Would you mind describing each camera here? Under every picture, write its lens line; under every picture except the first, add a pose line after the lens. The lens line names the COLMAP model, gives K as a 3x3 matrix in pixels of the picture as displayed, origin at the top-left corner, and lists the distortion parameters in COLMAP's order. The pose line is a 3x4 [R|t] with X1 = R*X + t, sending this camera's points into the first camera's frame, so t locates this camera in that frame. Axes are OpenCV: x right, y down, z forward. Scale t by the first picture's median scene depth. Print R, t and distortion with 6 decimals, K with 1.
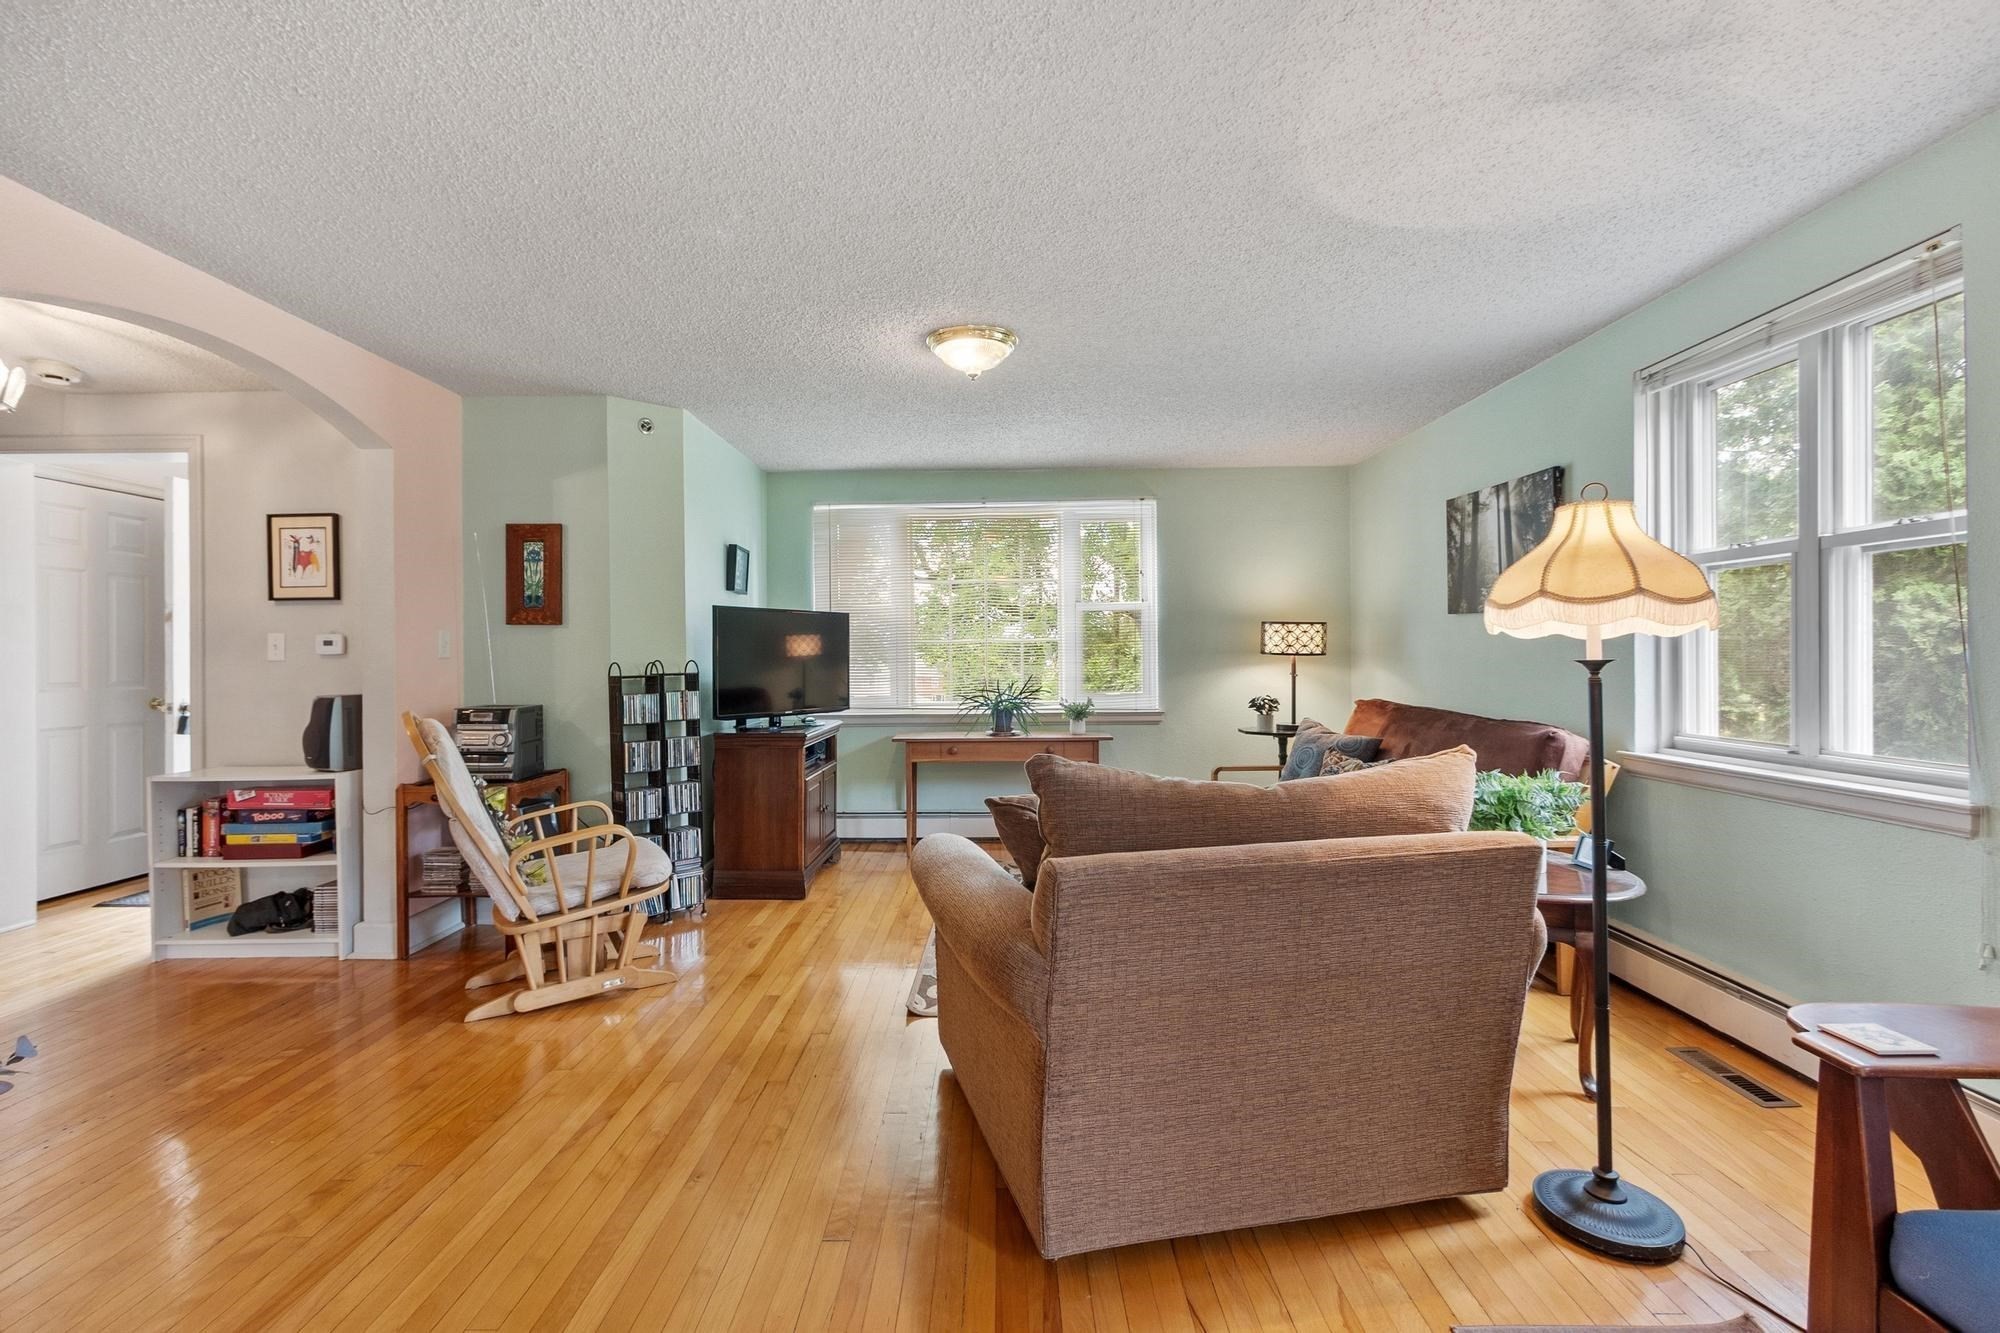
lens RADIAL K [[858.3, 0, 1000.0], [0, 858.3, 666.5], [0, 0, 1]] dist [-0.002264, -0.000002]
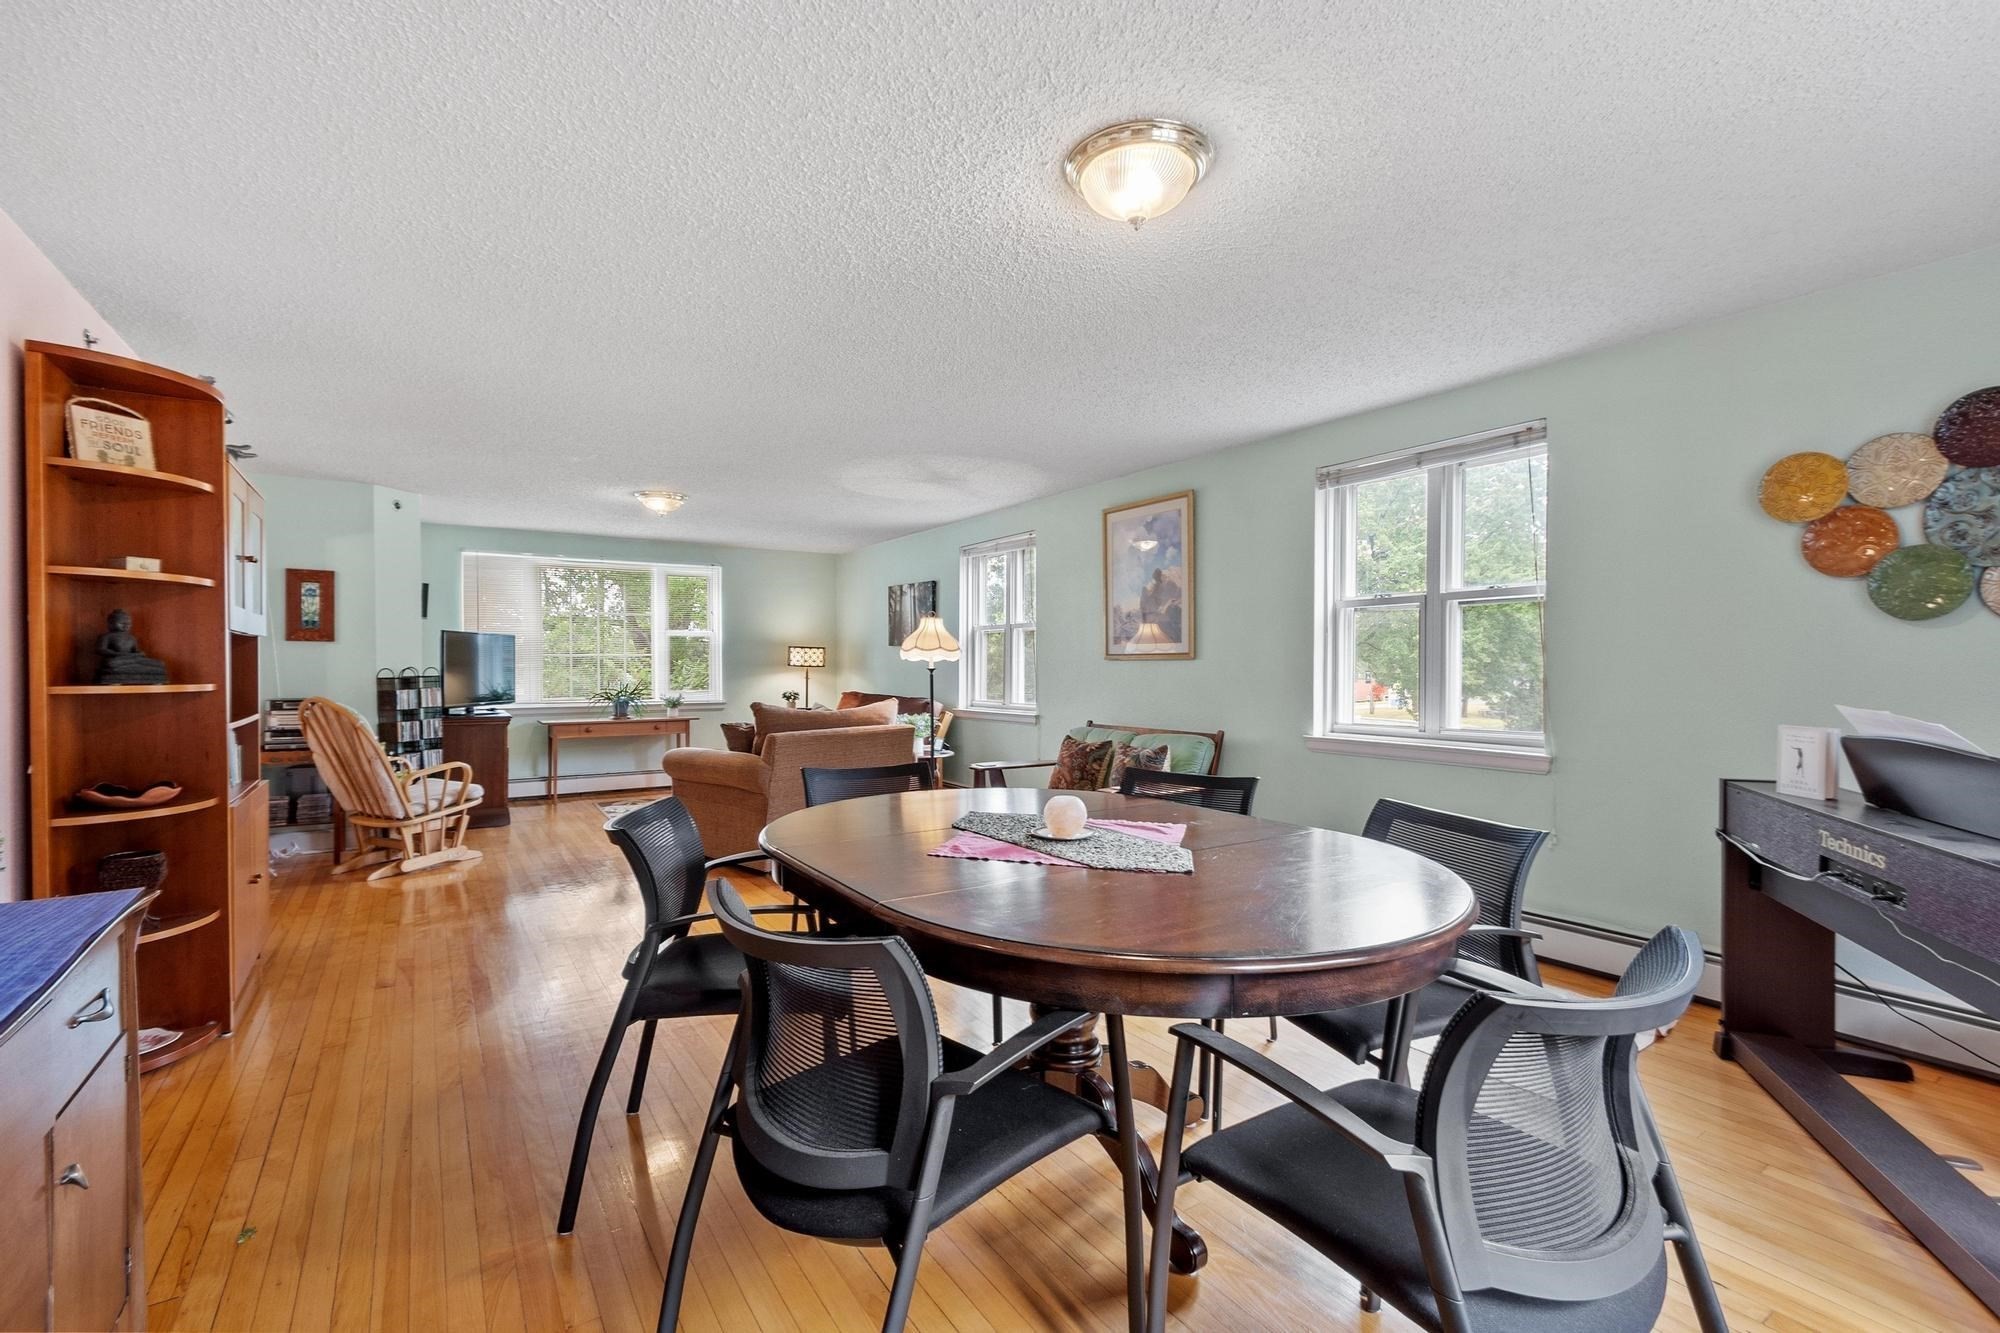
lens RADIAL K [[819.9, 0, 967.3], [0, 819.9, 682.8], [0, 0, 1]] dist [0.001050, 0.000102]
pose [[0.838147, -0.004106, 0.545429, -0.375093], [0.000943, 0.999981, 0.006078, 0.012526], [-0.545443, -0.004579, 0.838135, -0.716977]]
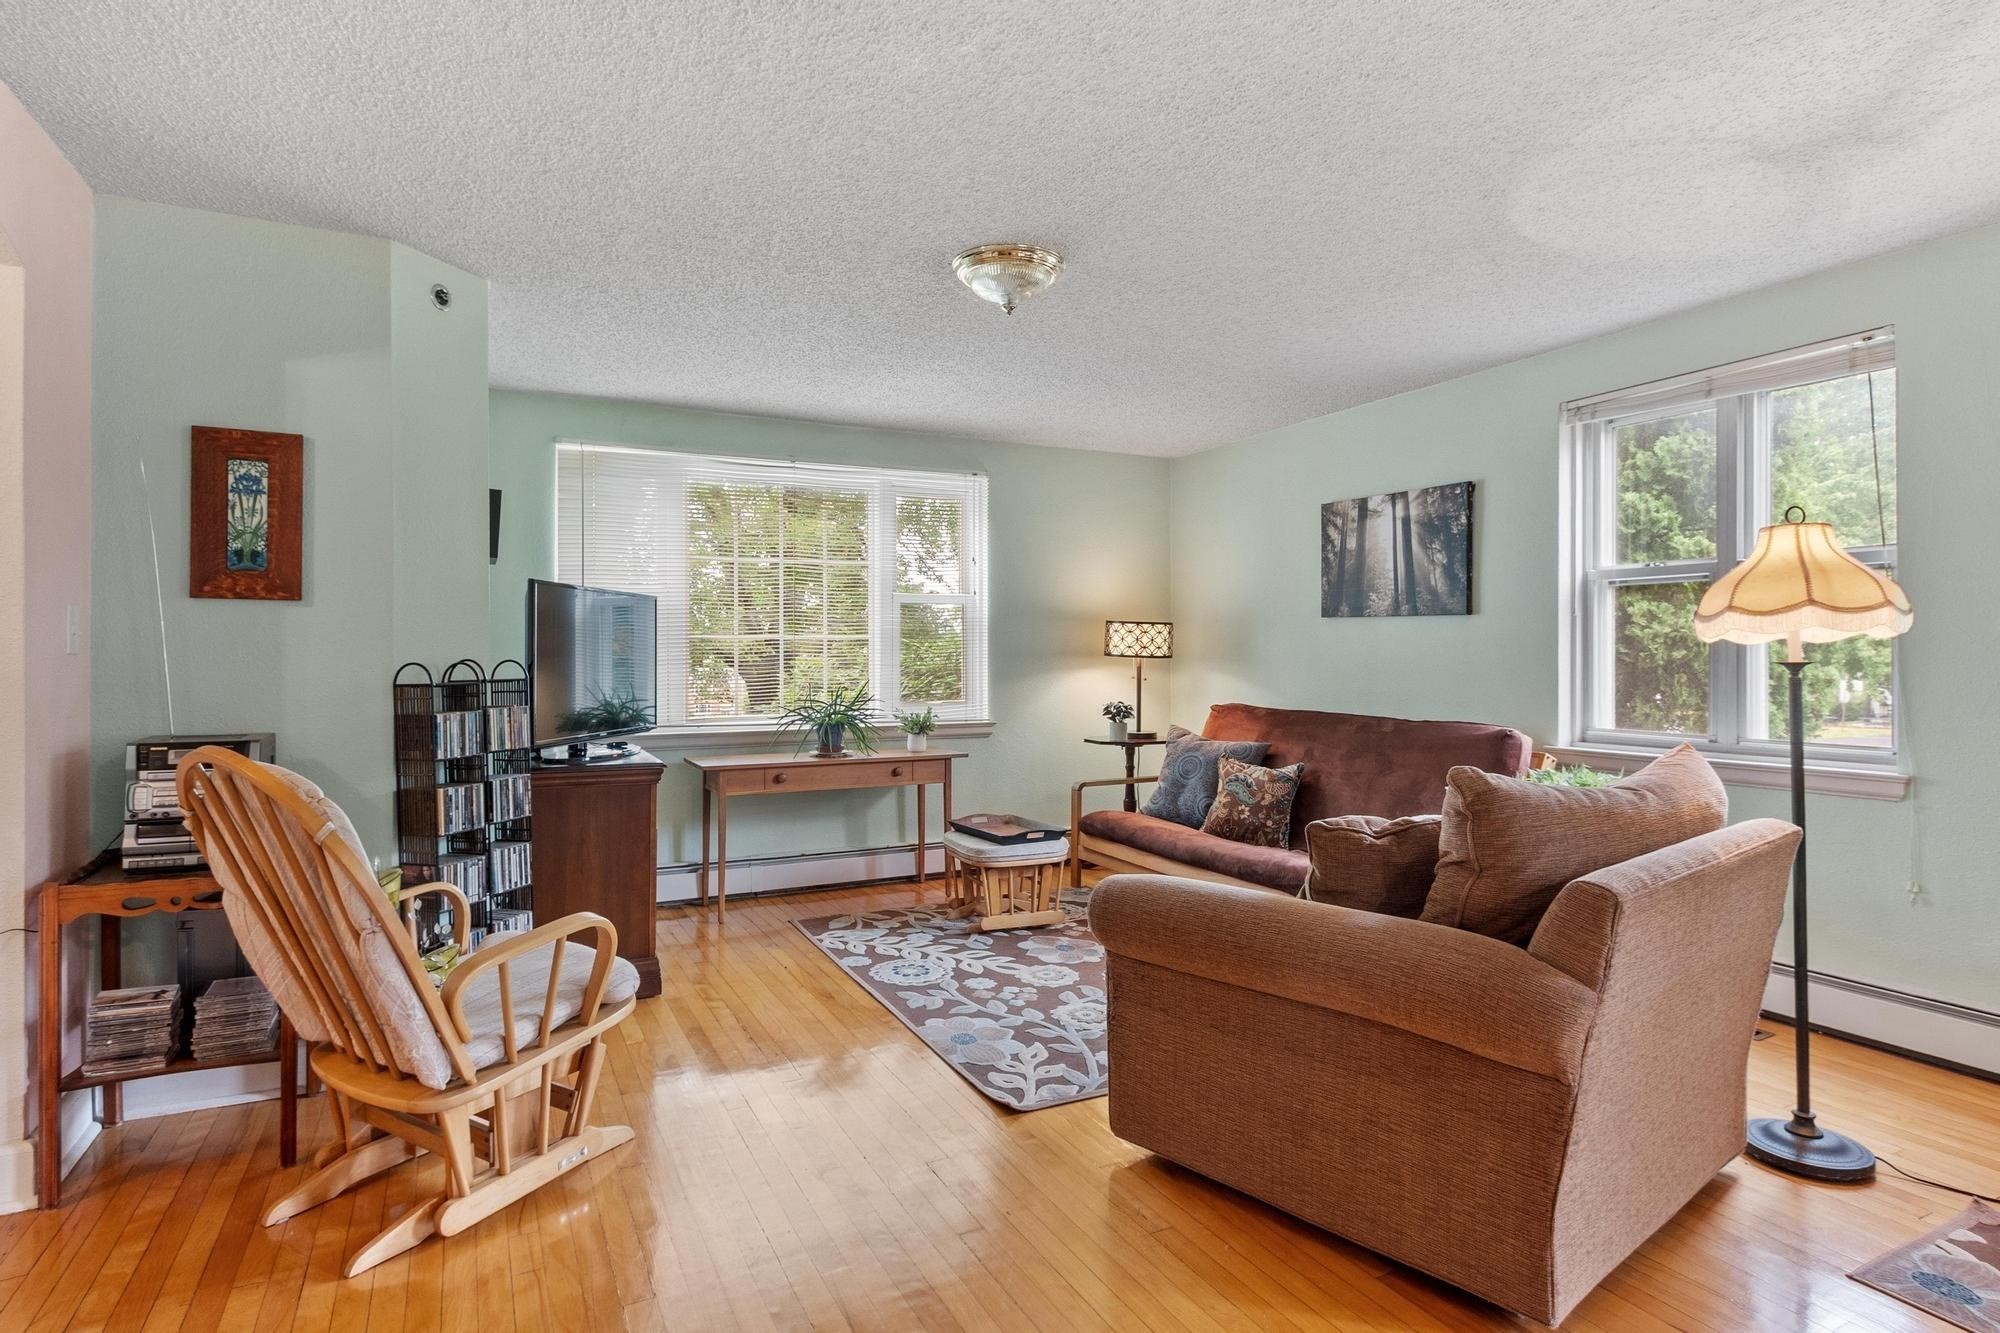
lens RADIAL K [[1010.6, 0, 1000.0], [0, 1010.6, 666.5], [0, 0, 1]] dist [-0.002363, 0.000337]
pose [[0.890850, 0.001746, 0.454294, -0.395840], [0.000508, 0.999988, -0.004839, 0.002036], [-0.454297, 0.004542, 0.890839, 0.134932]]
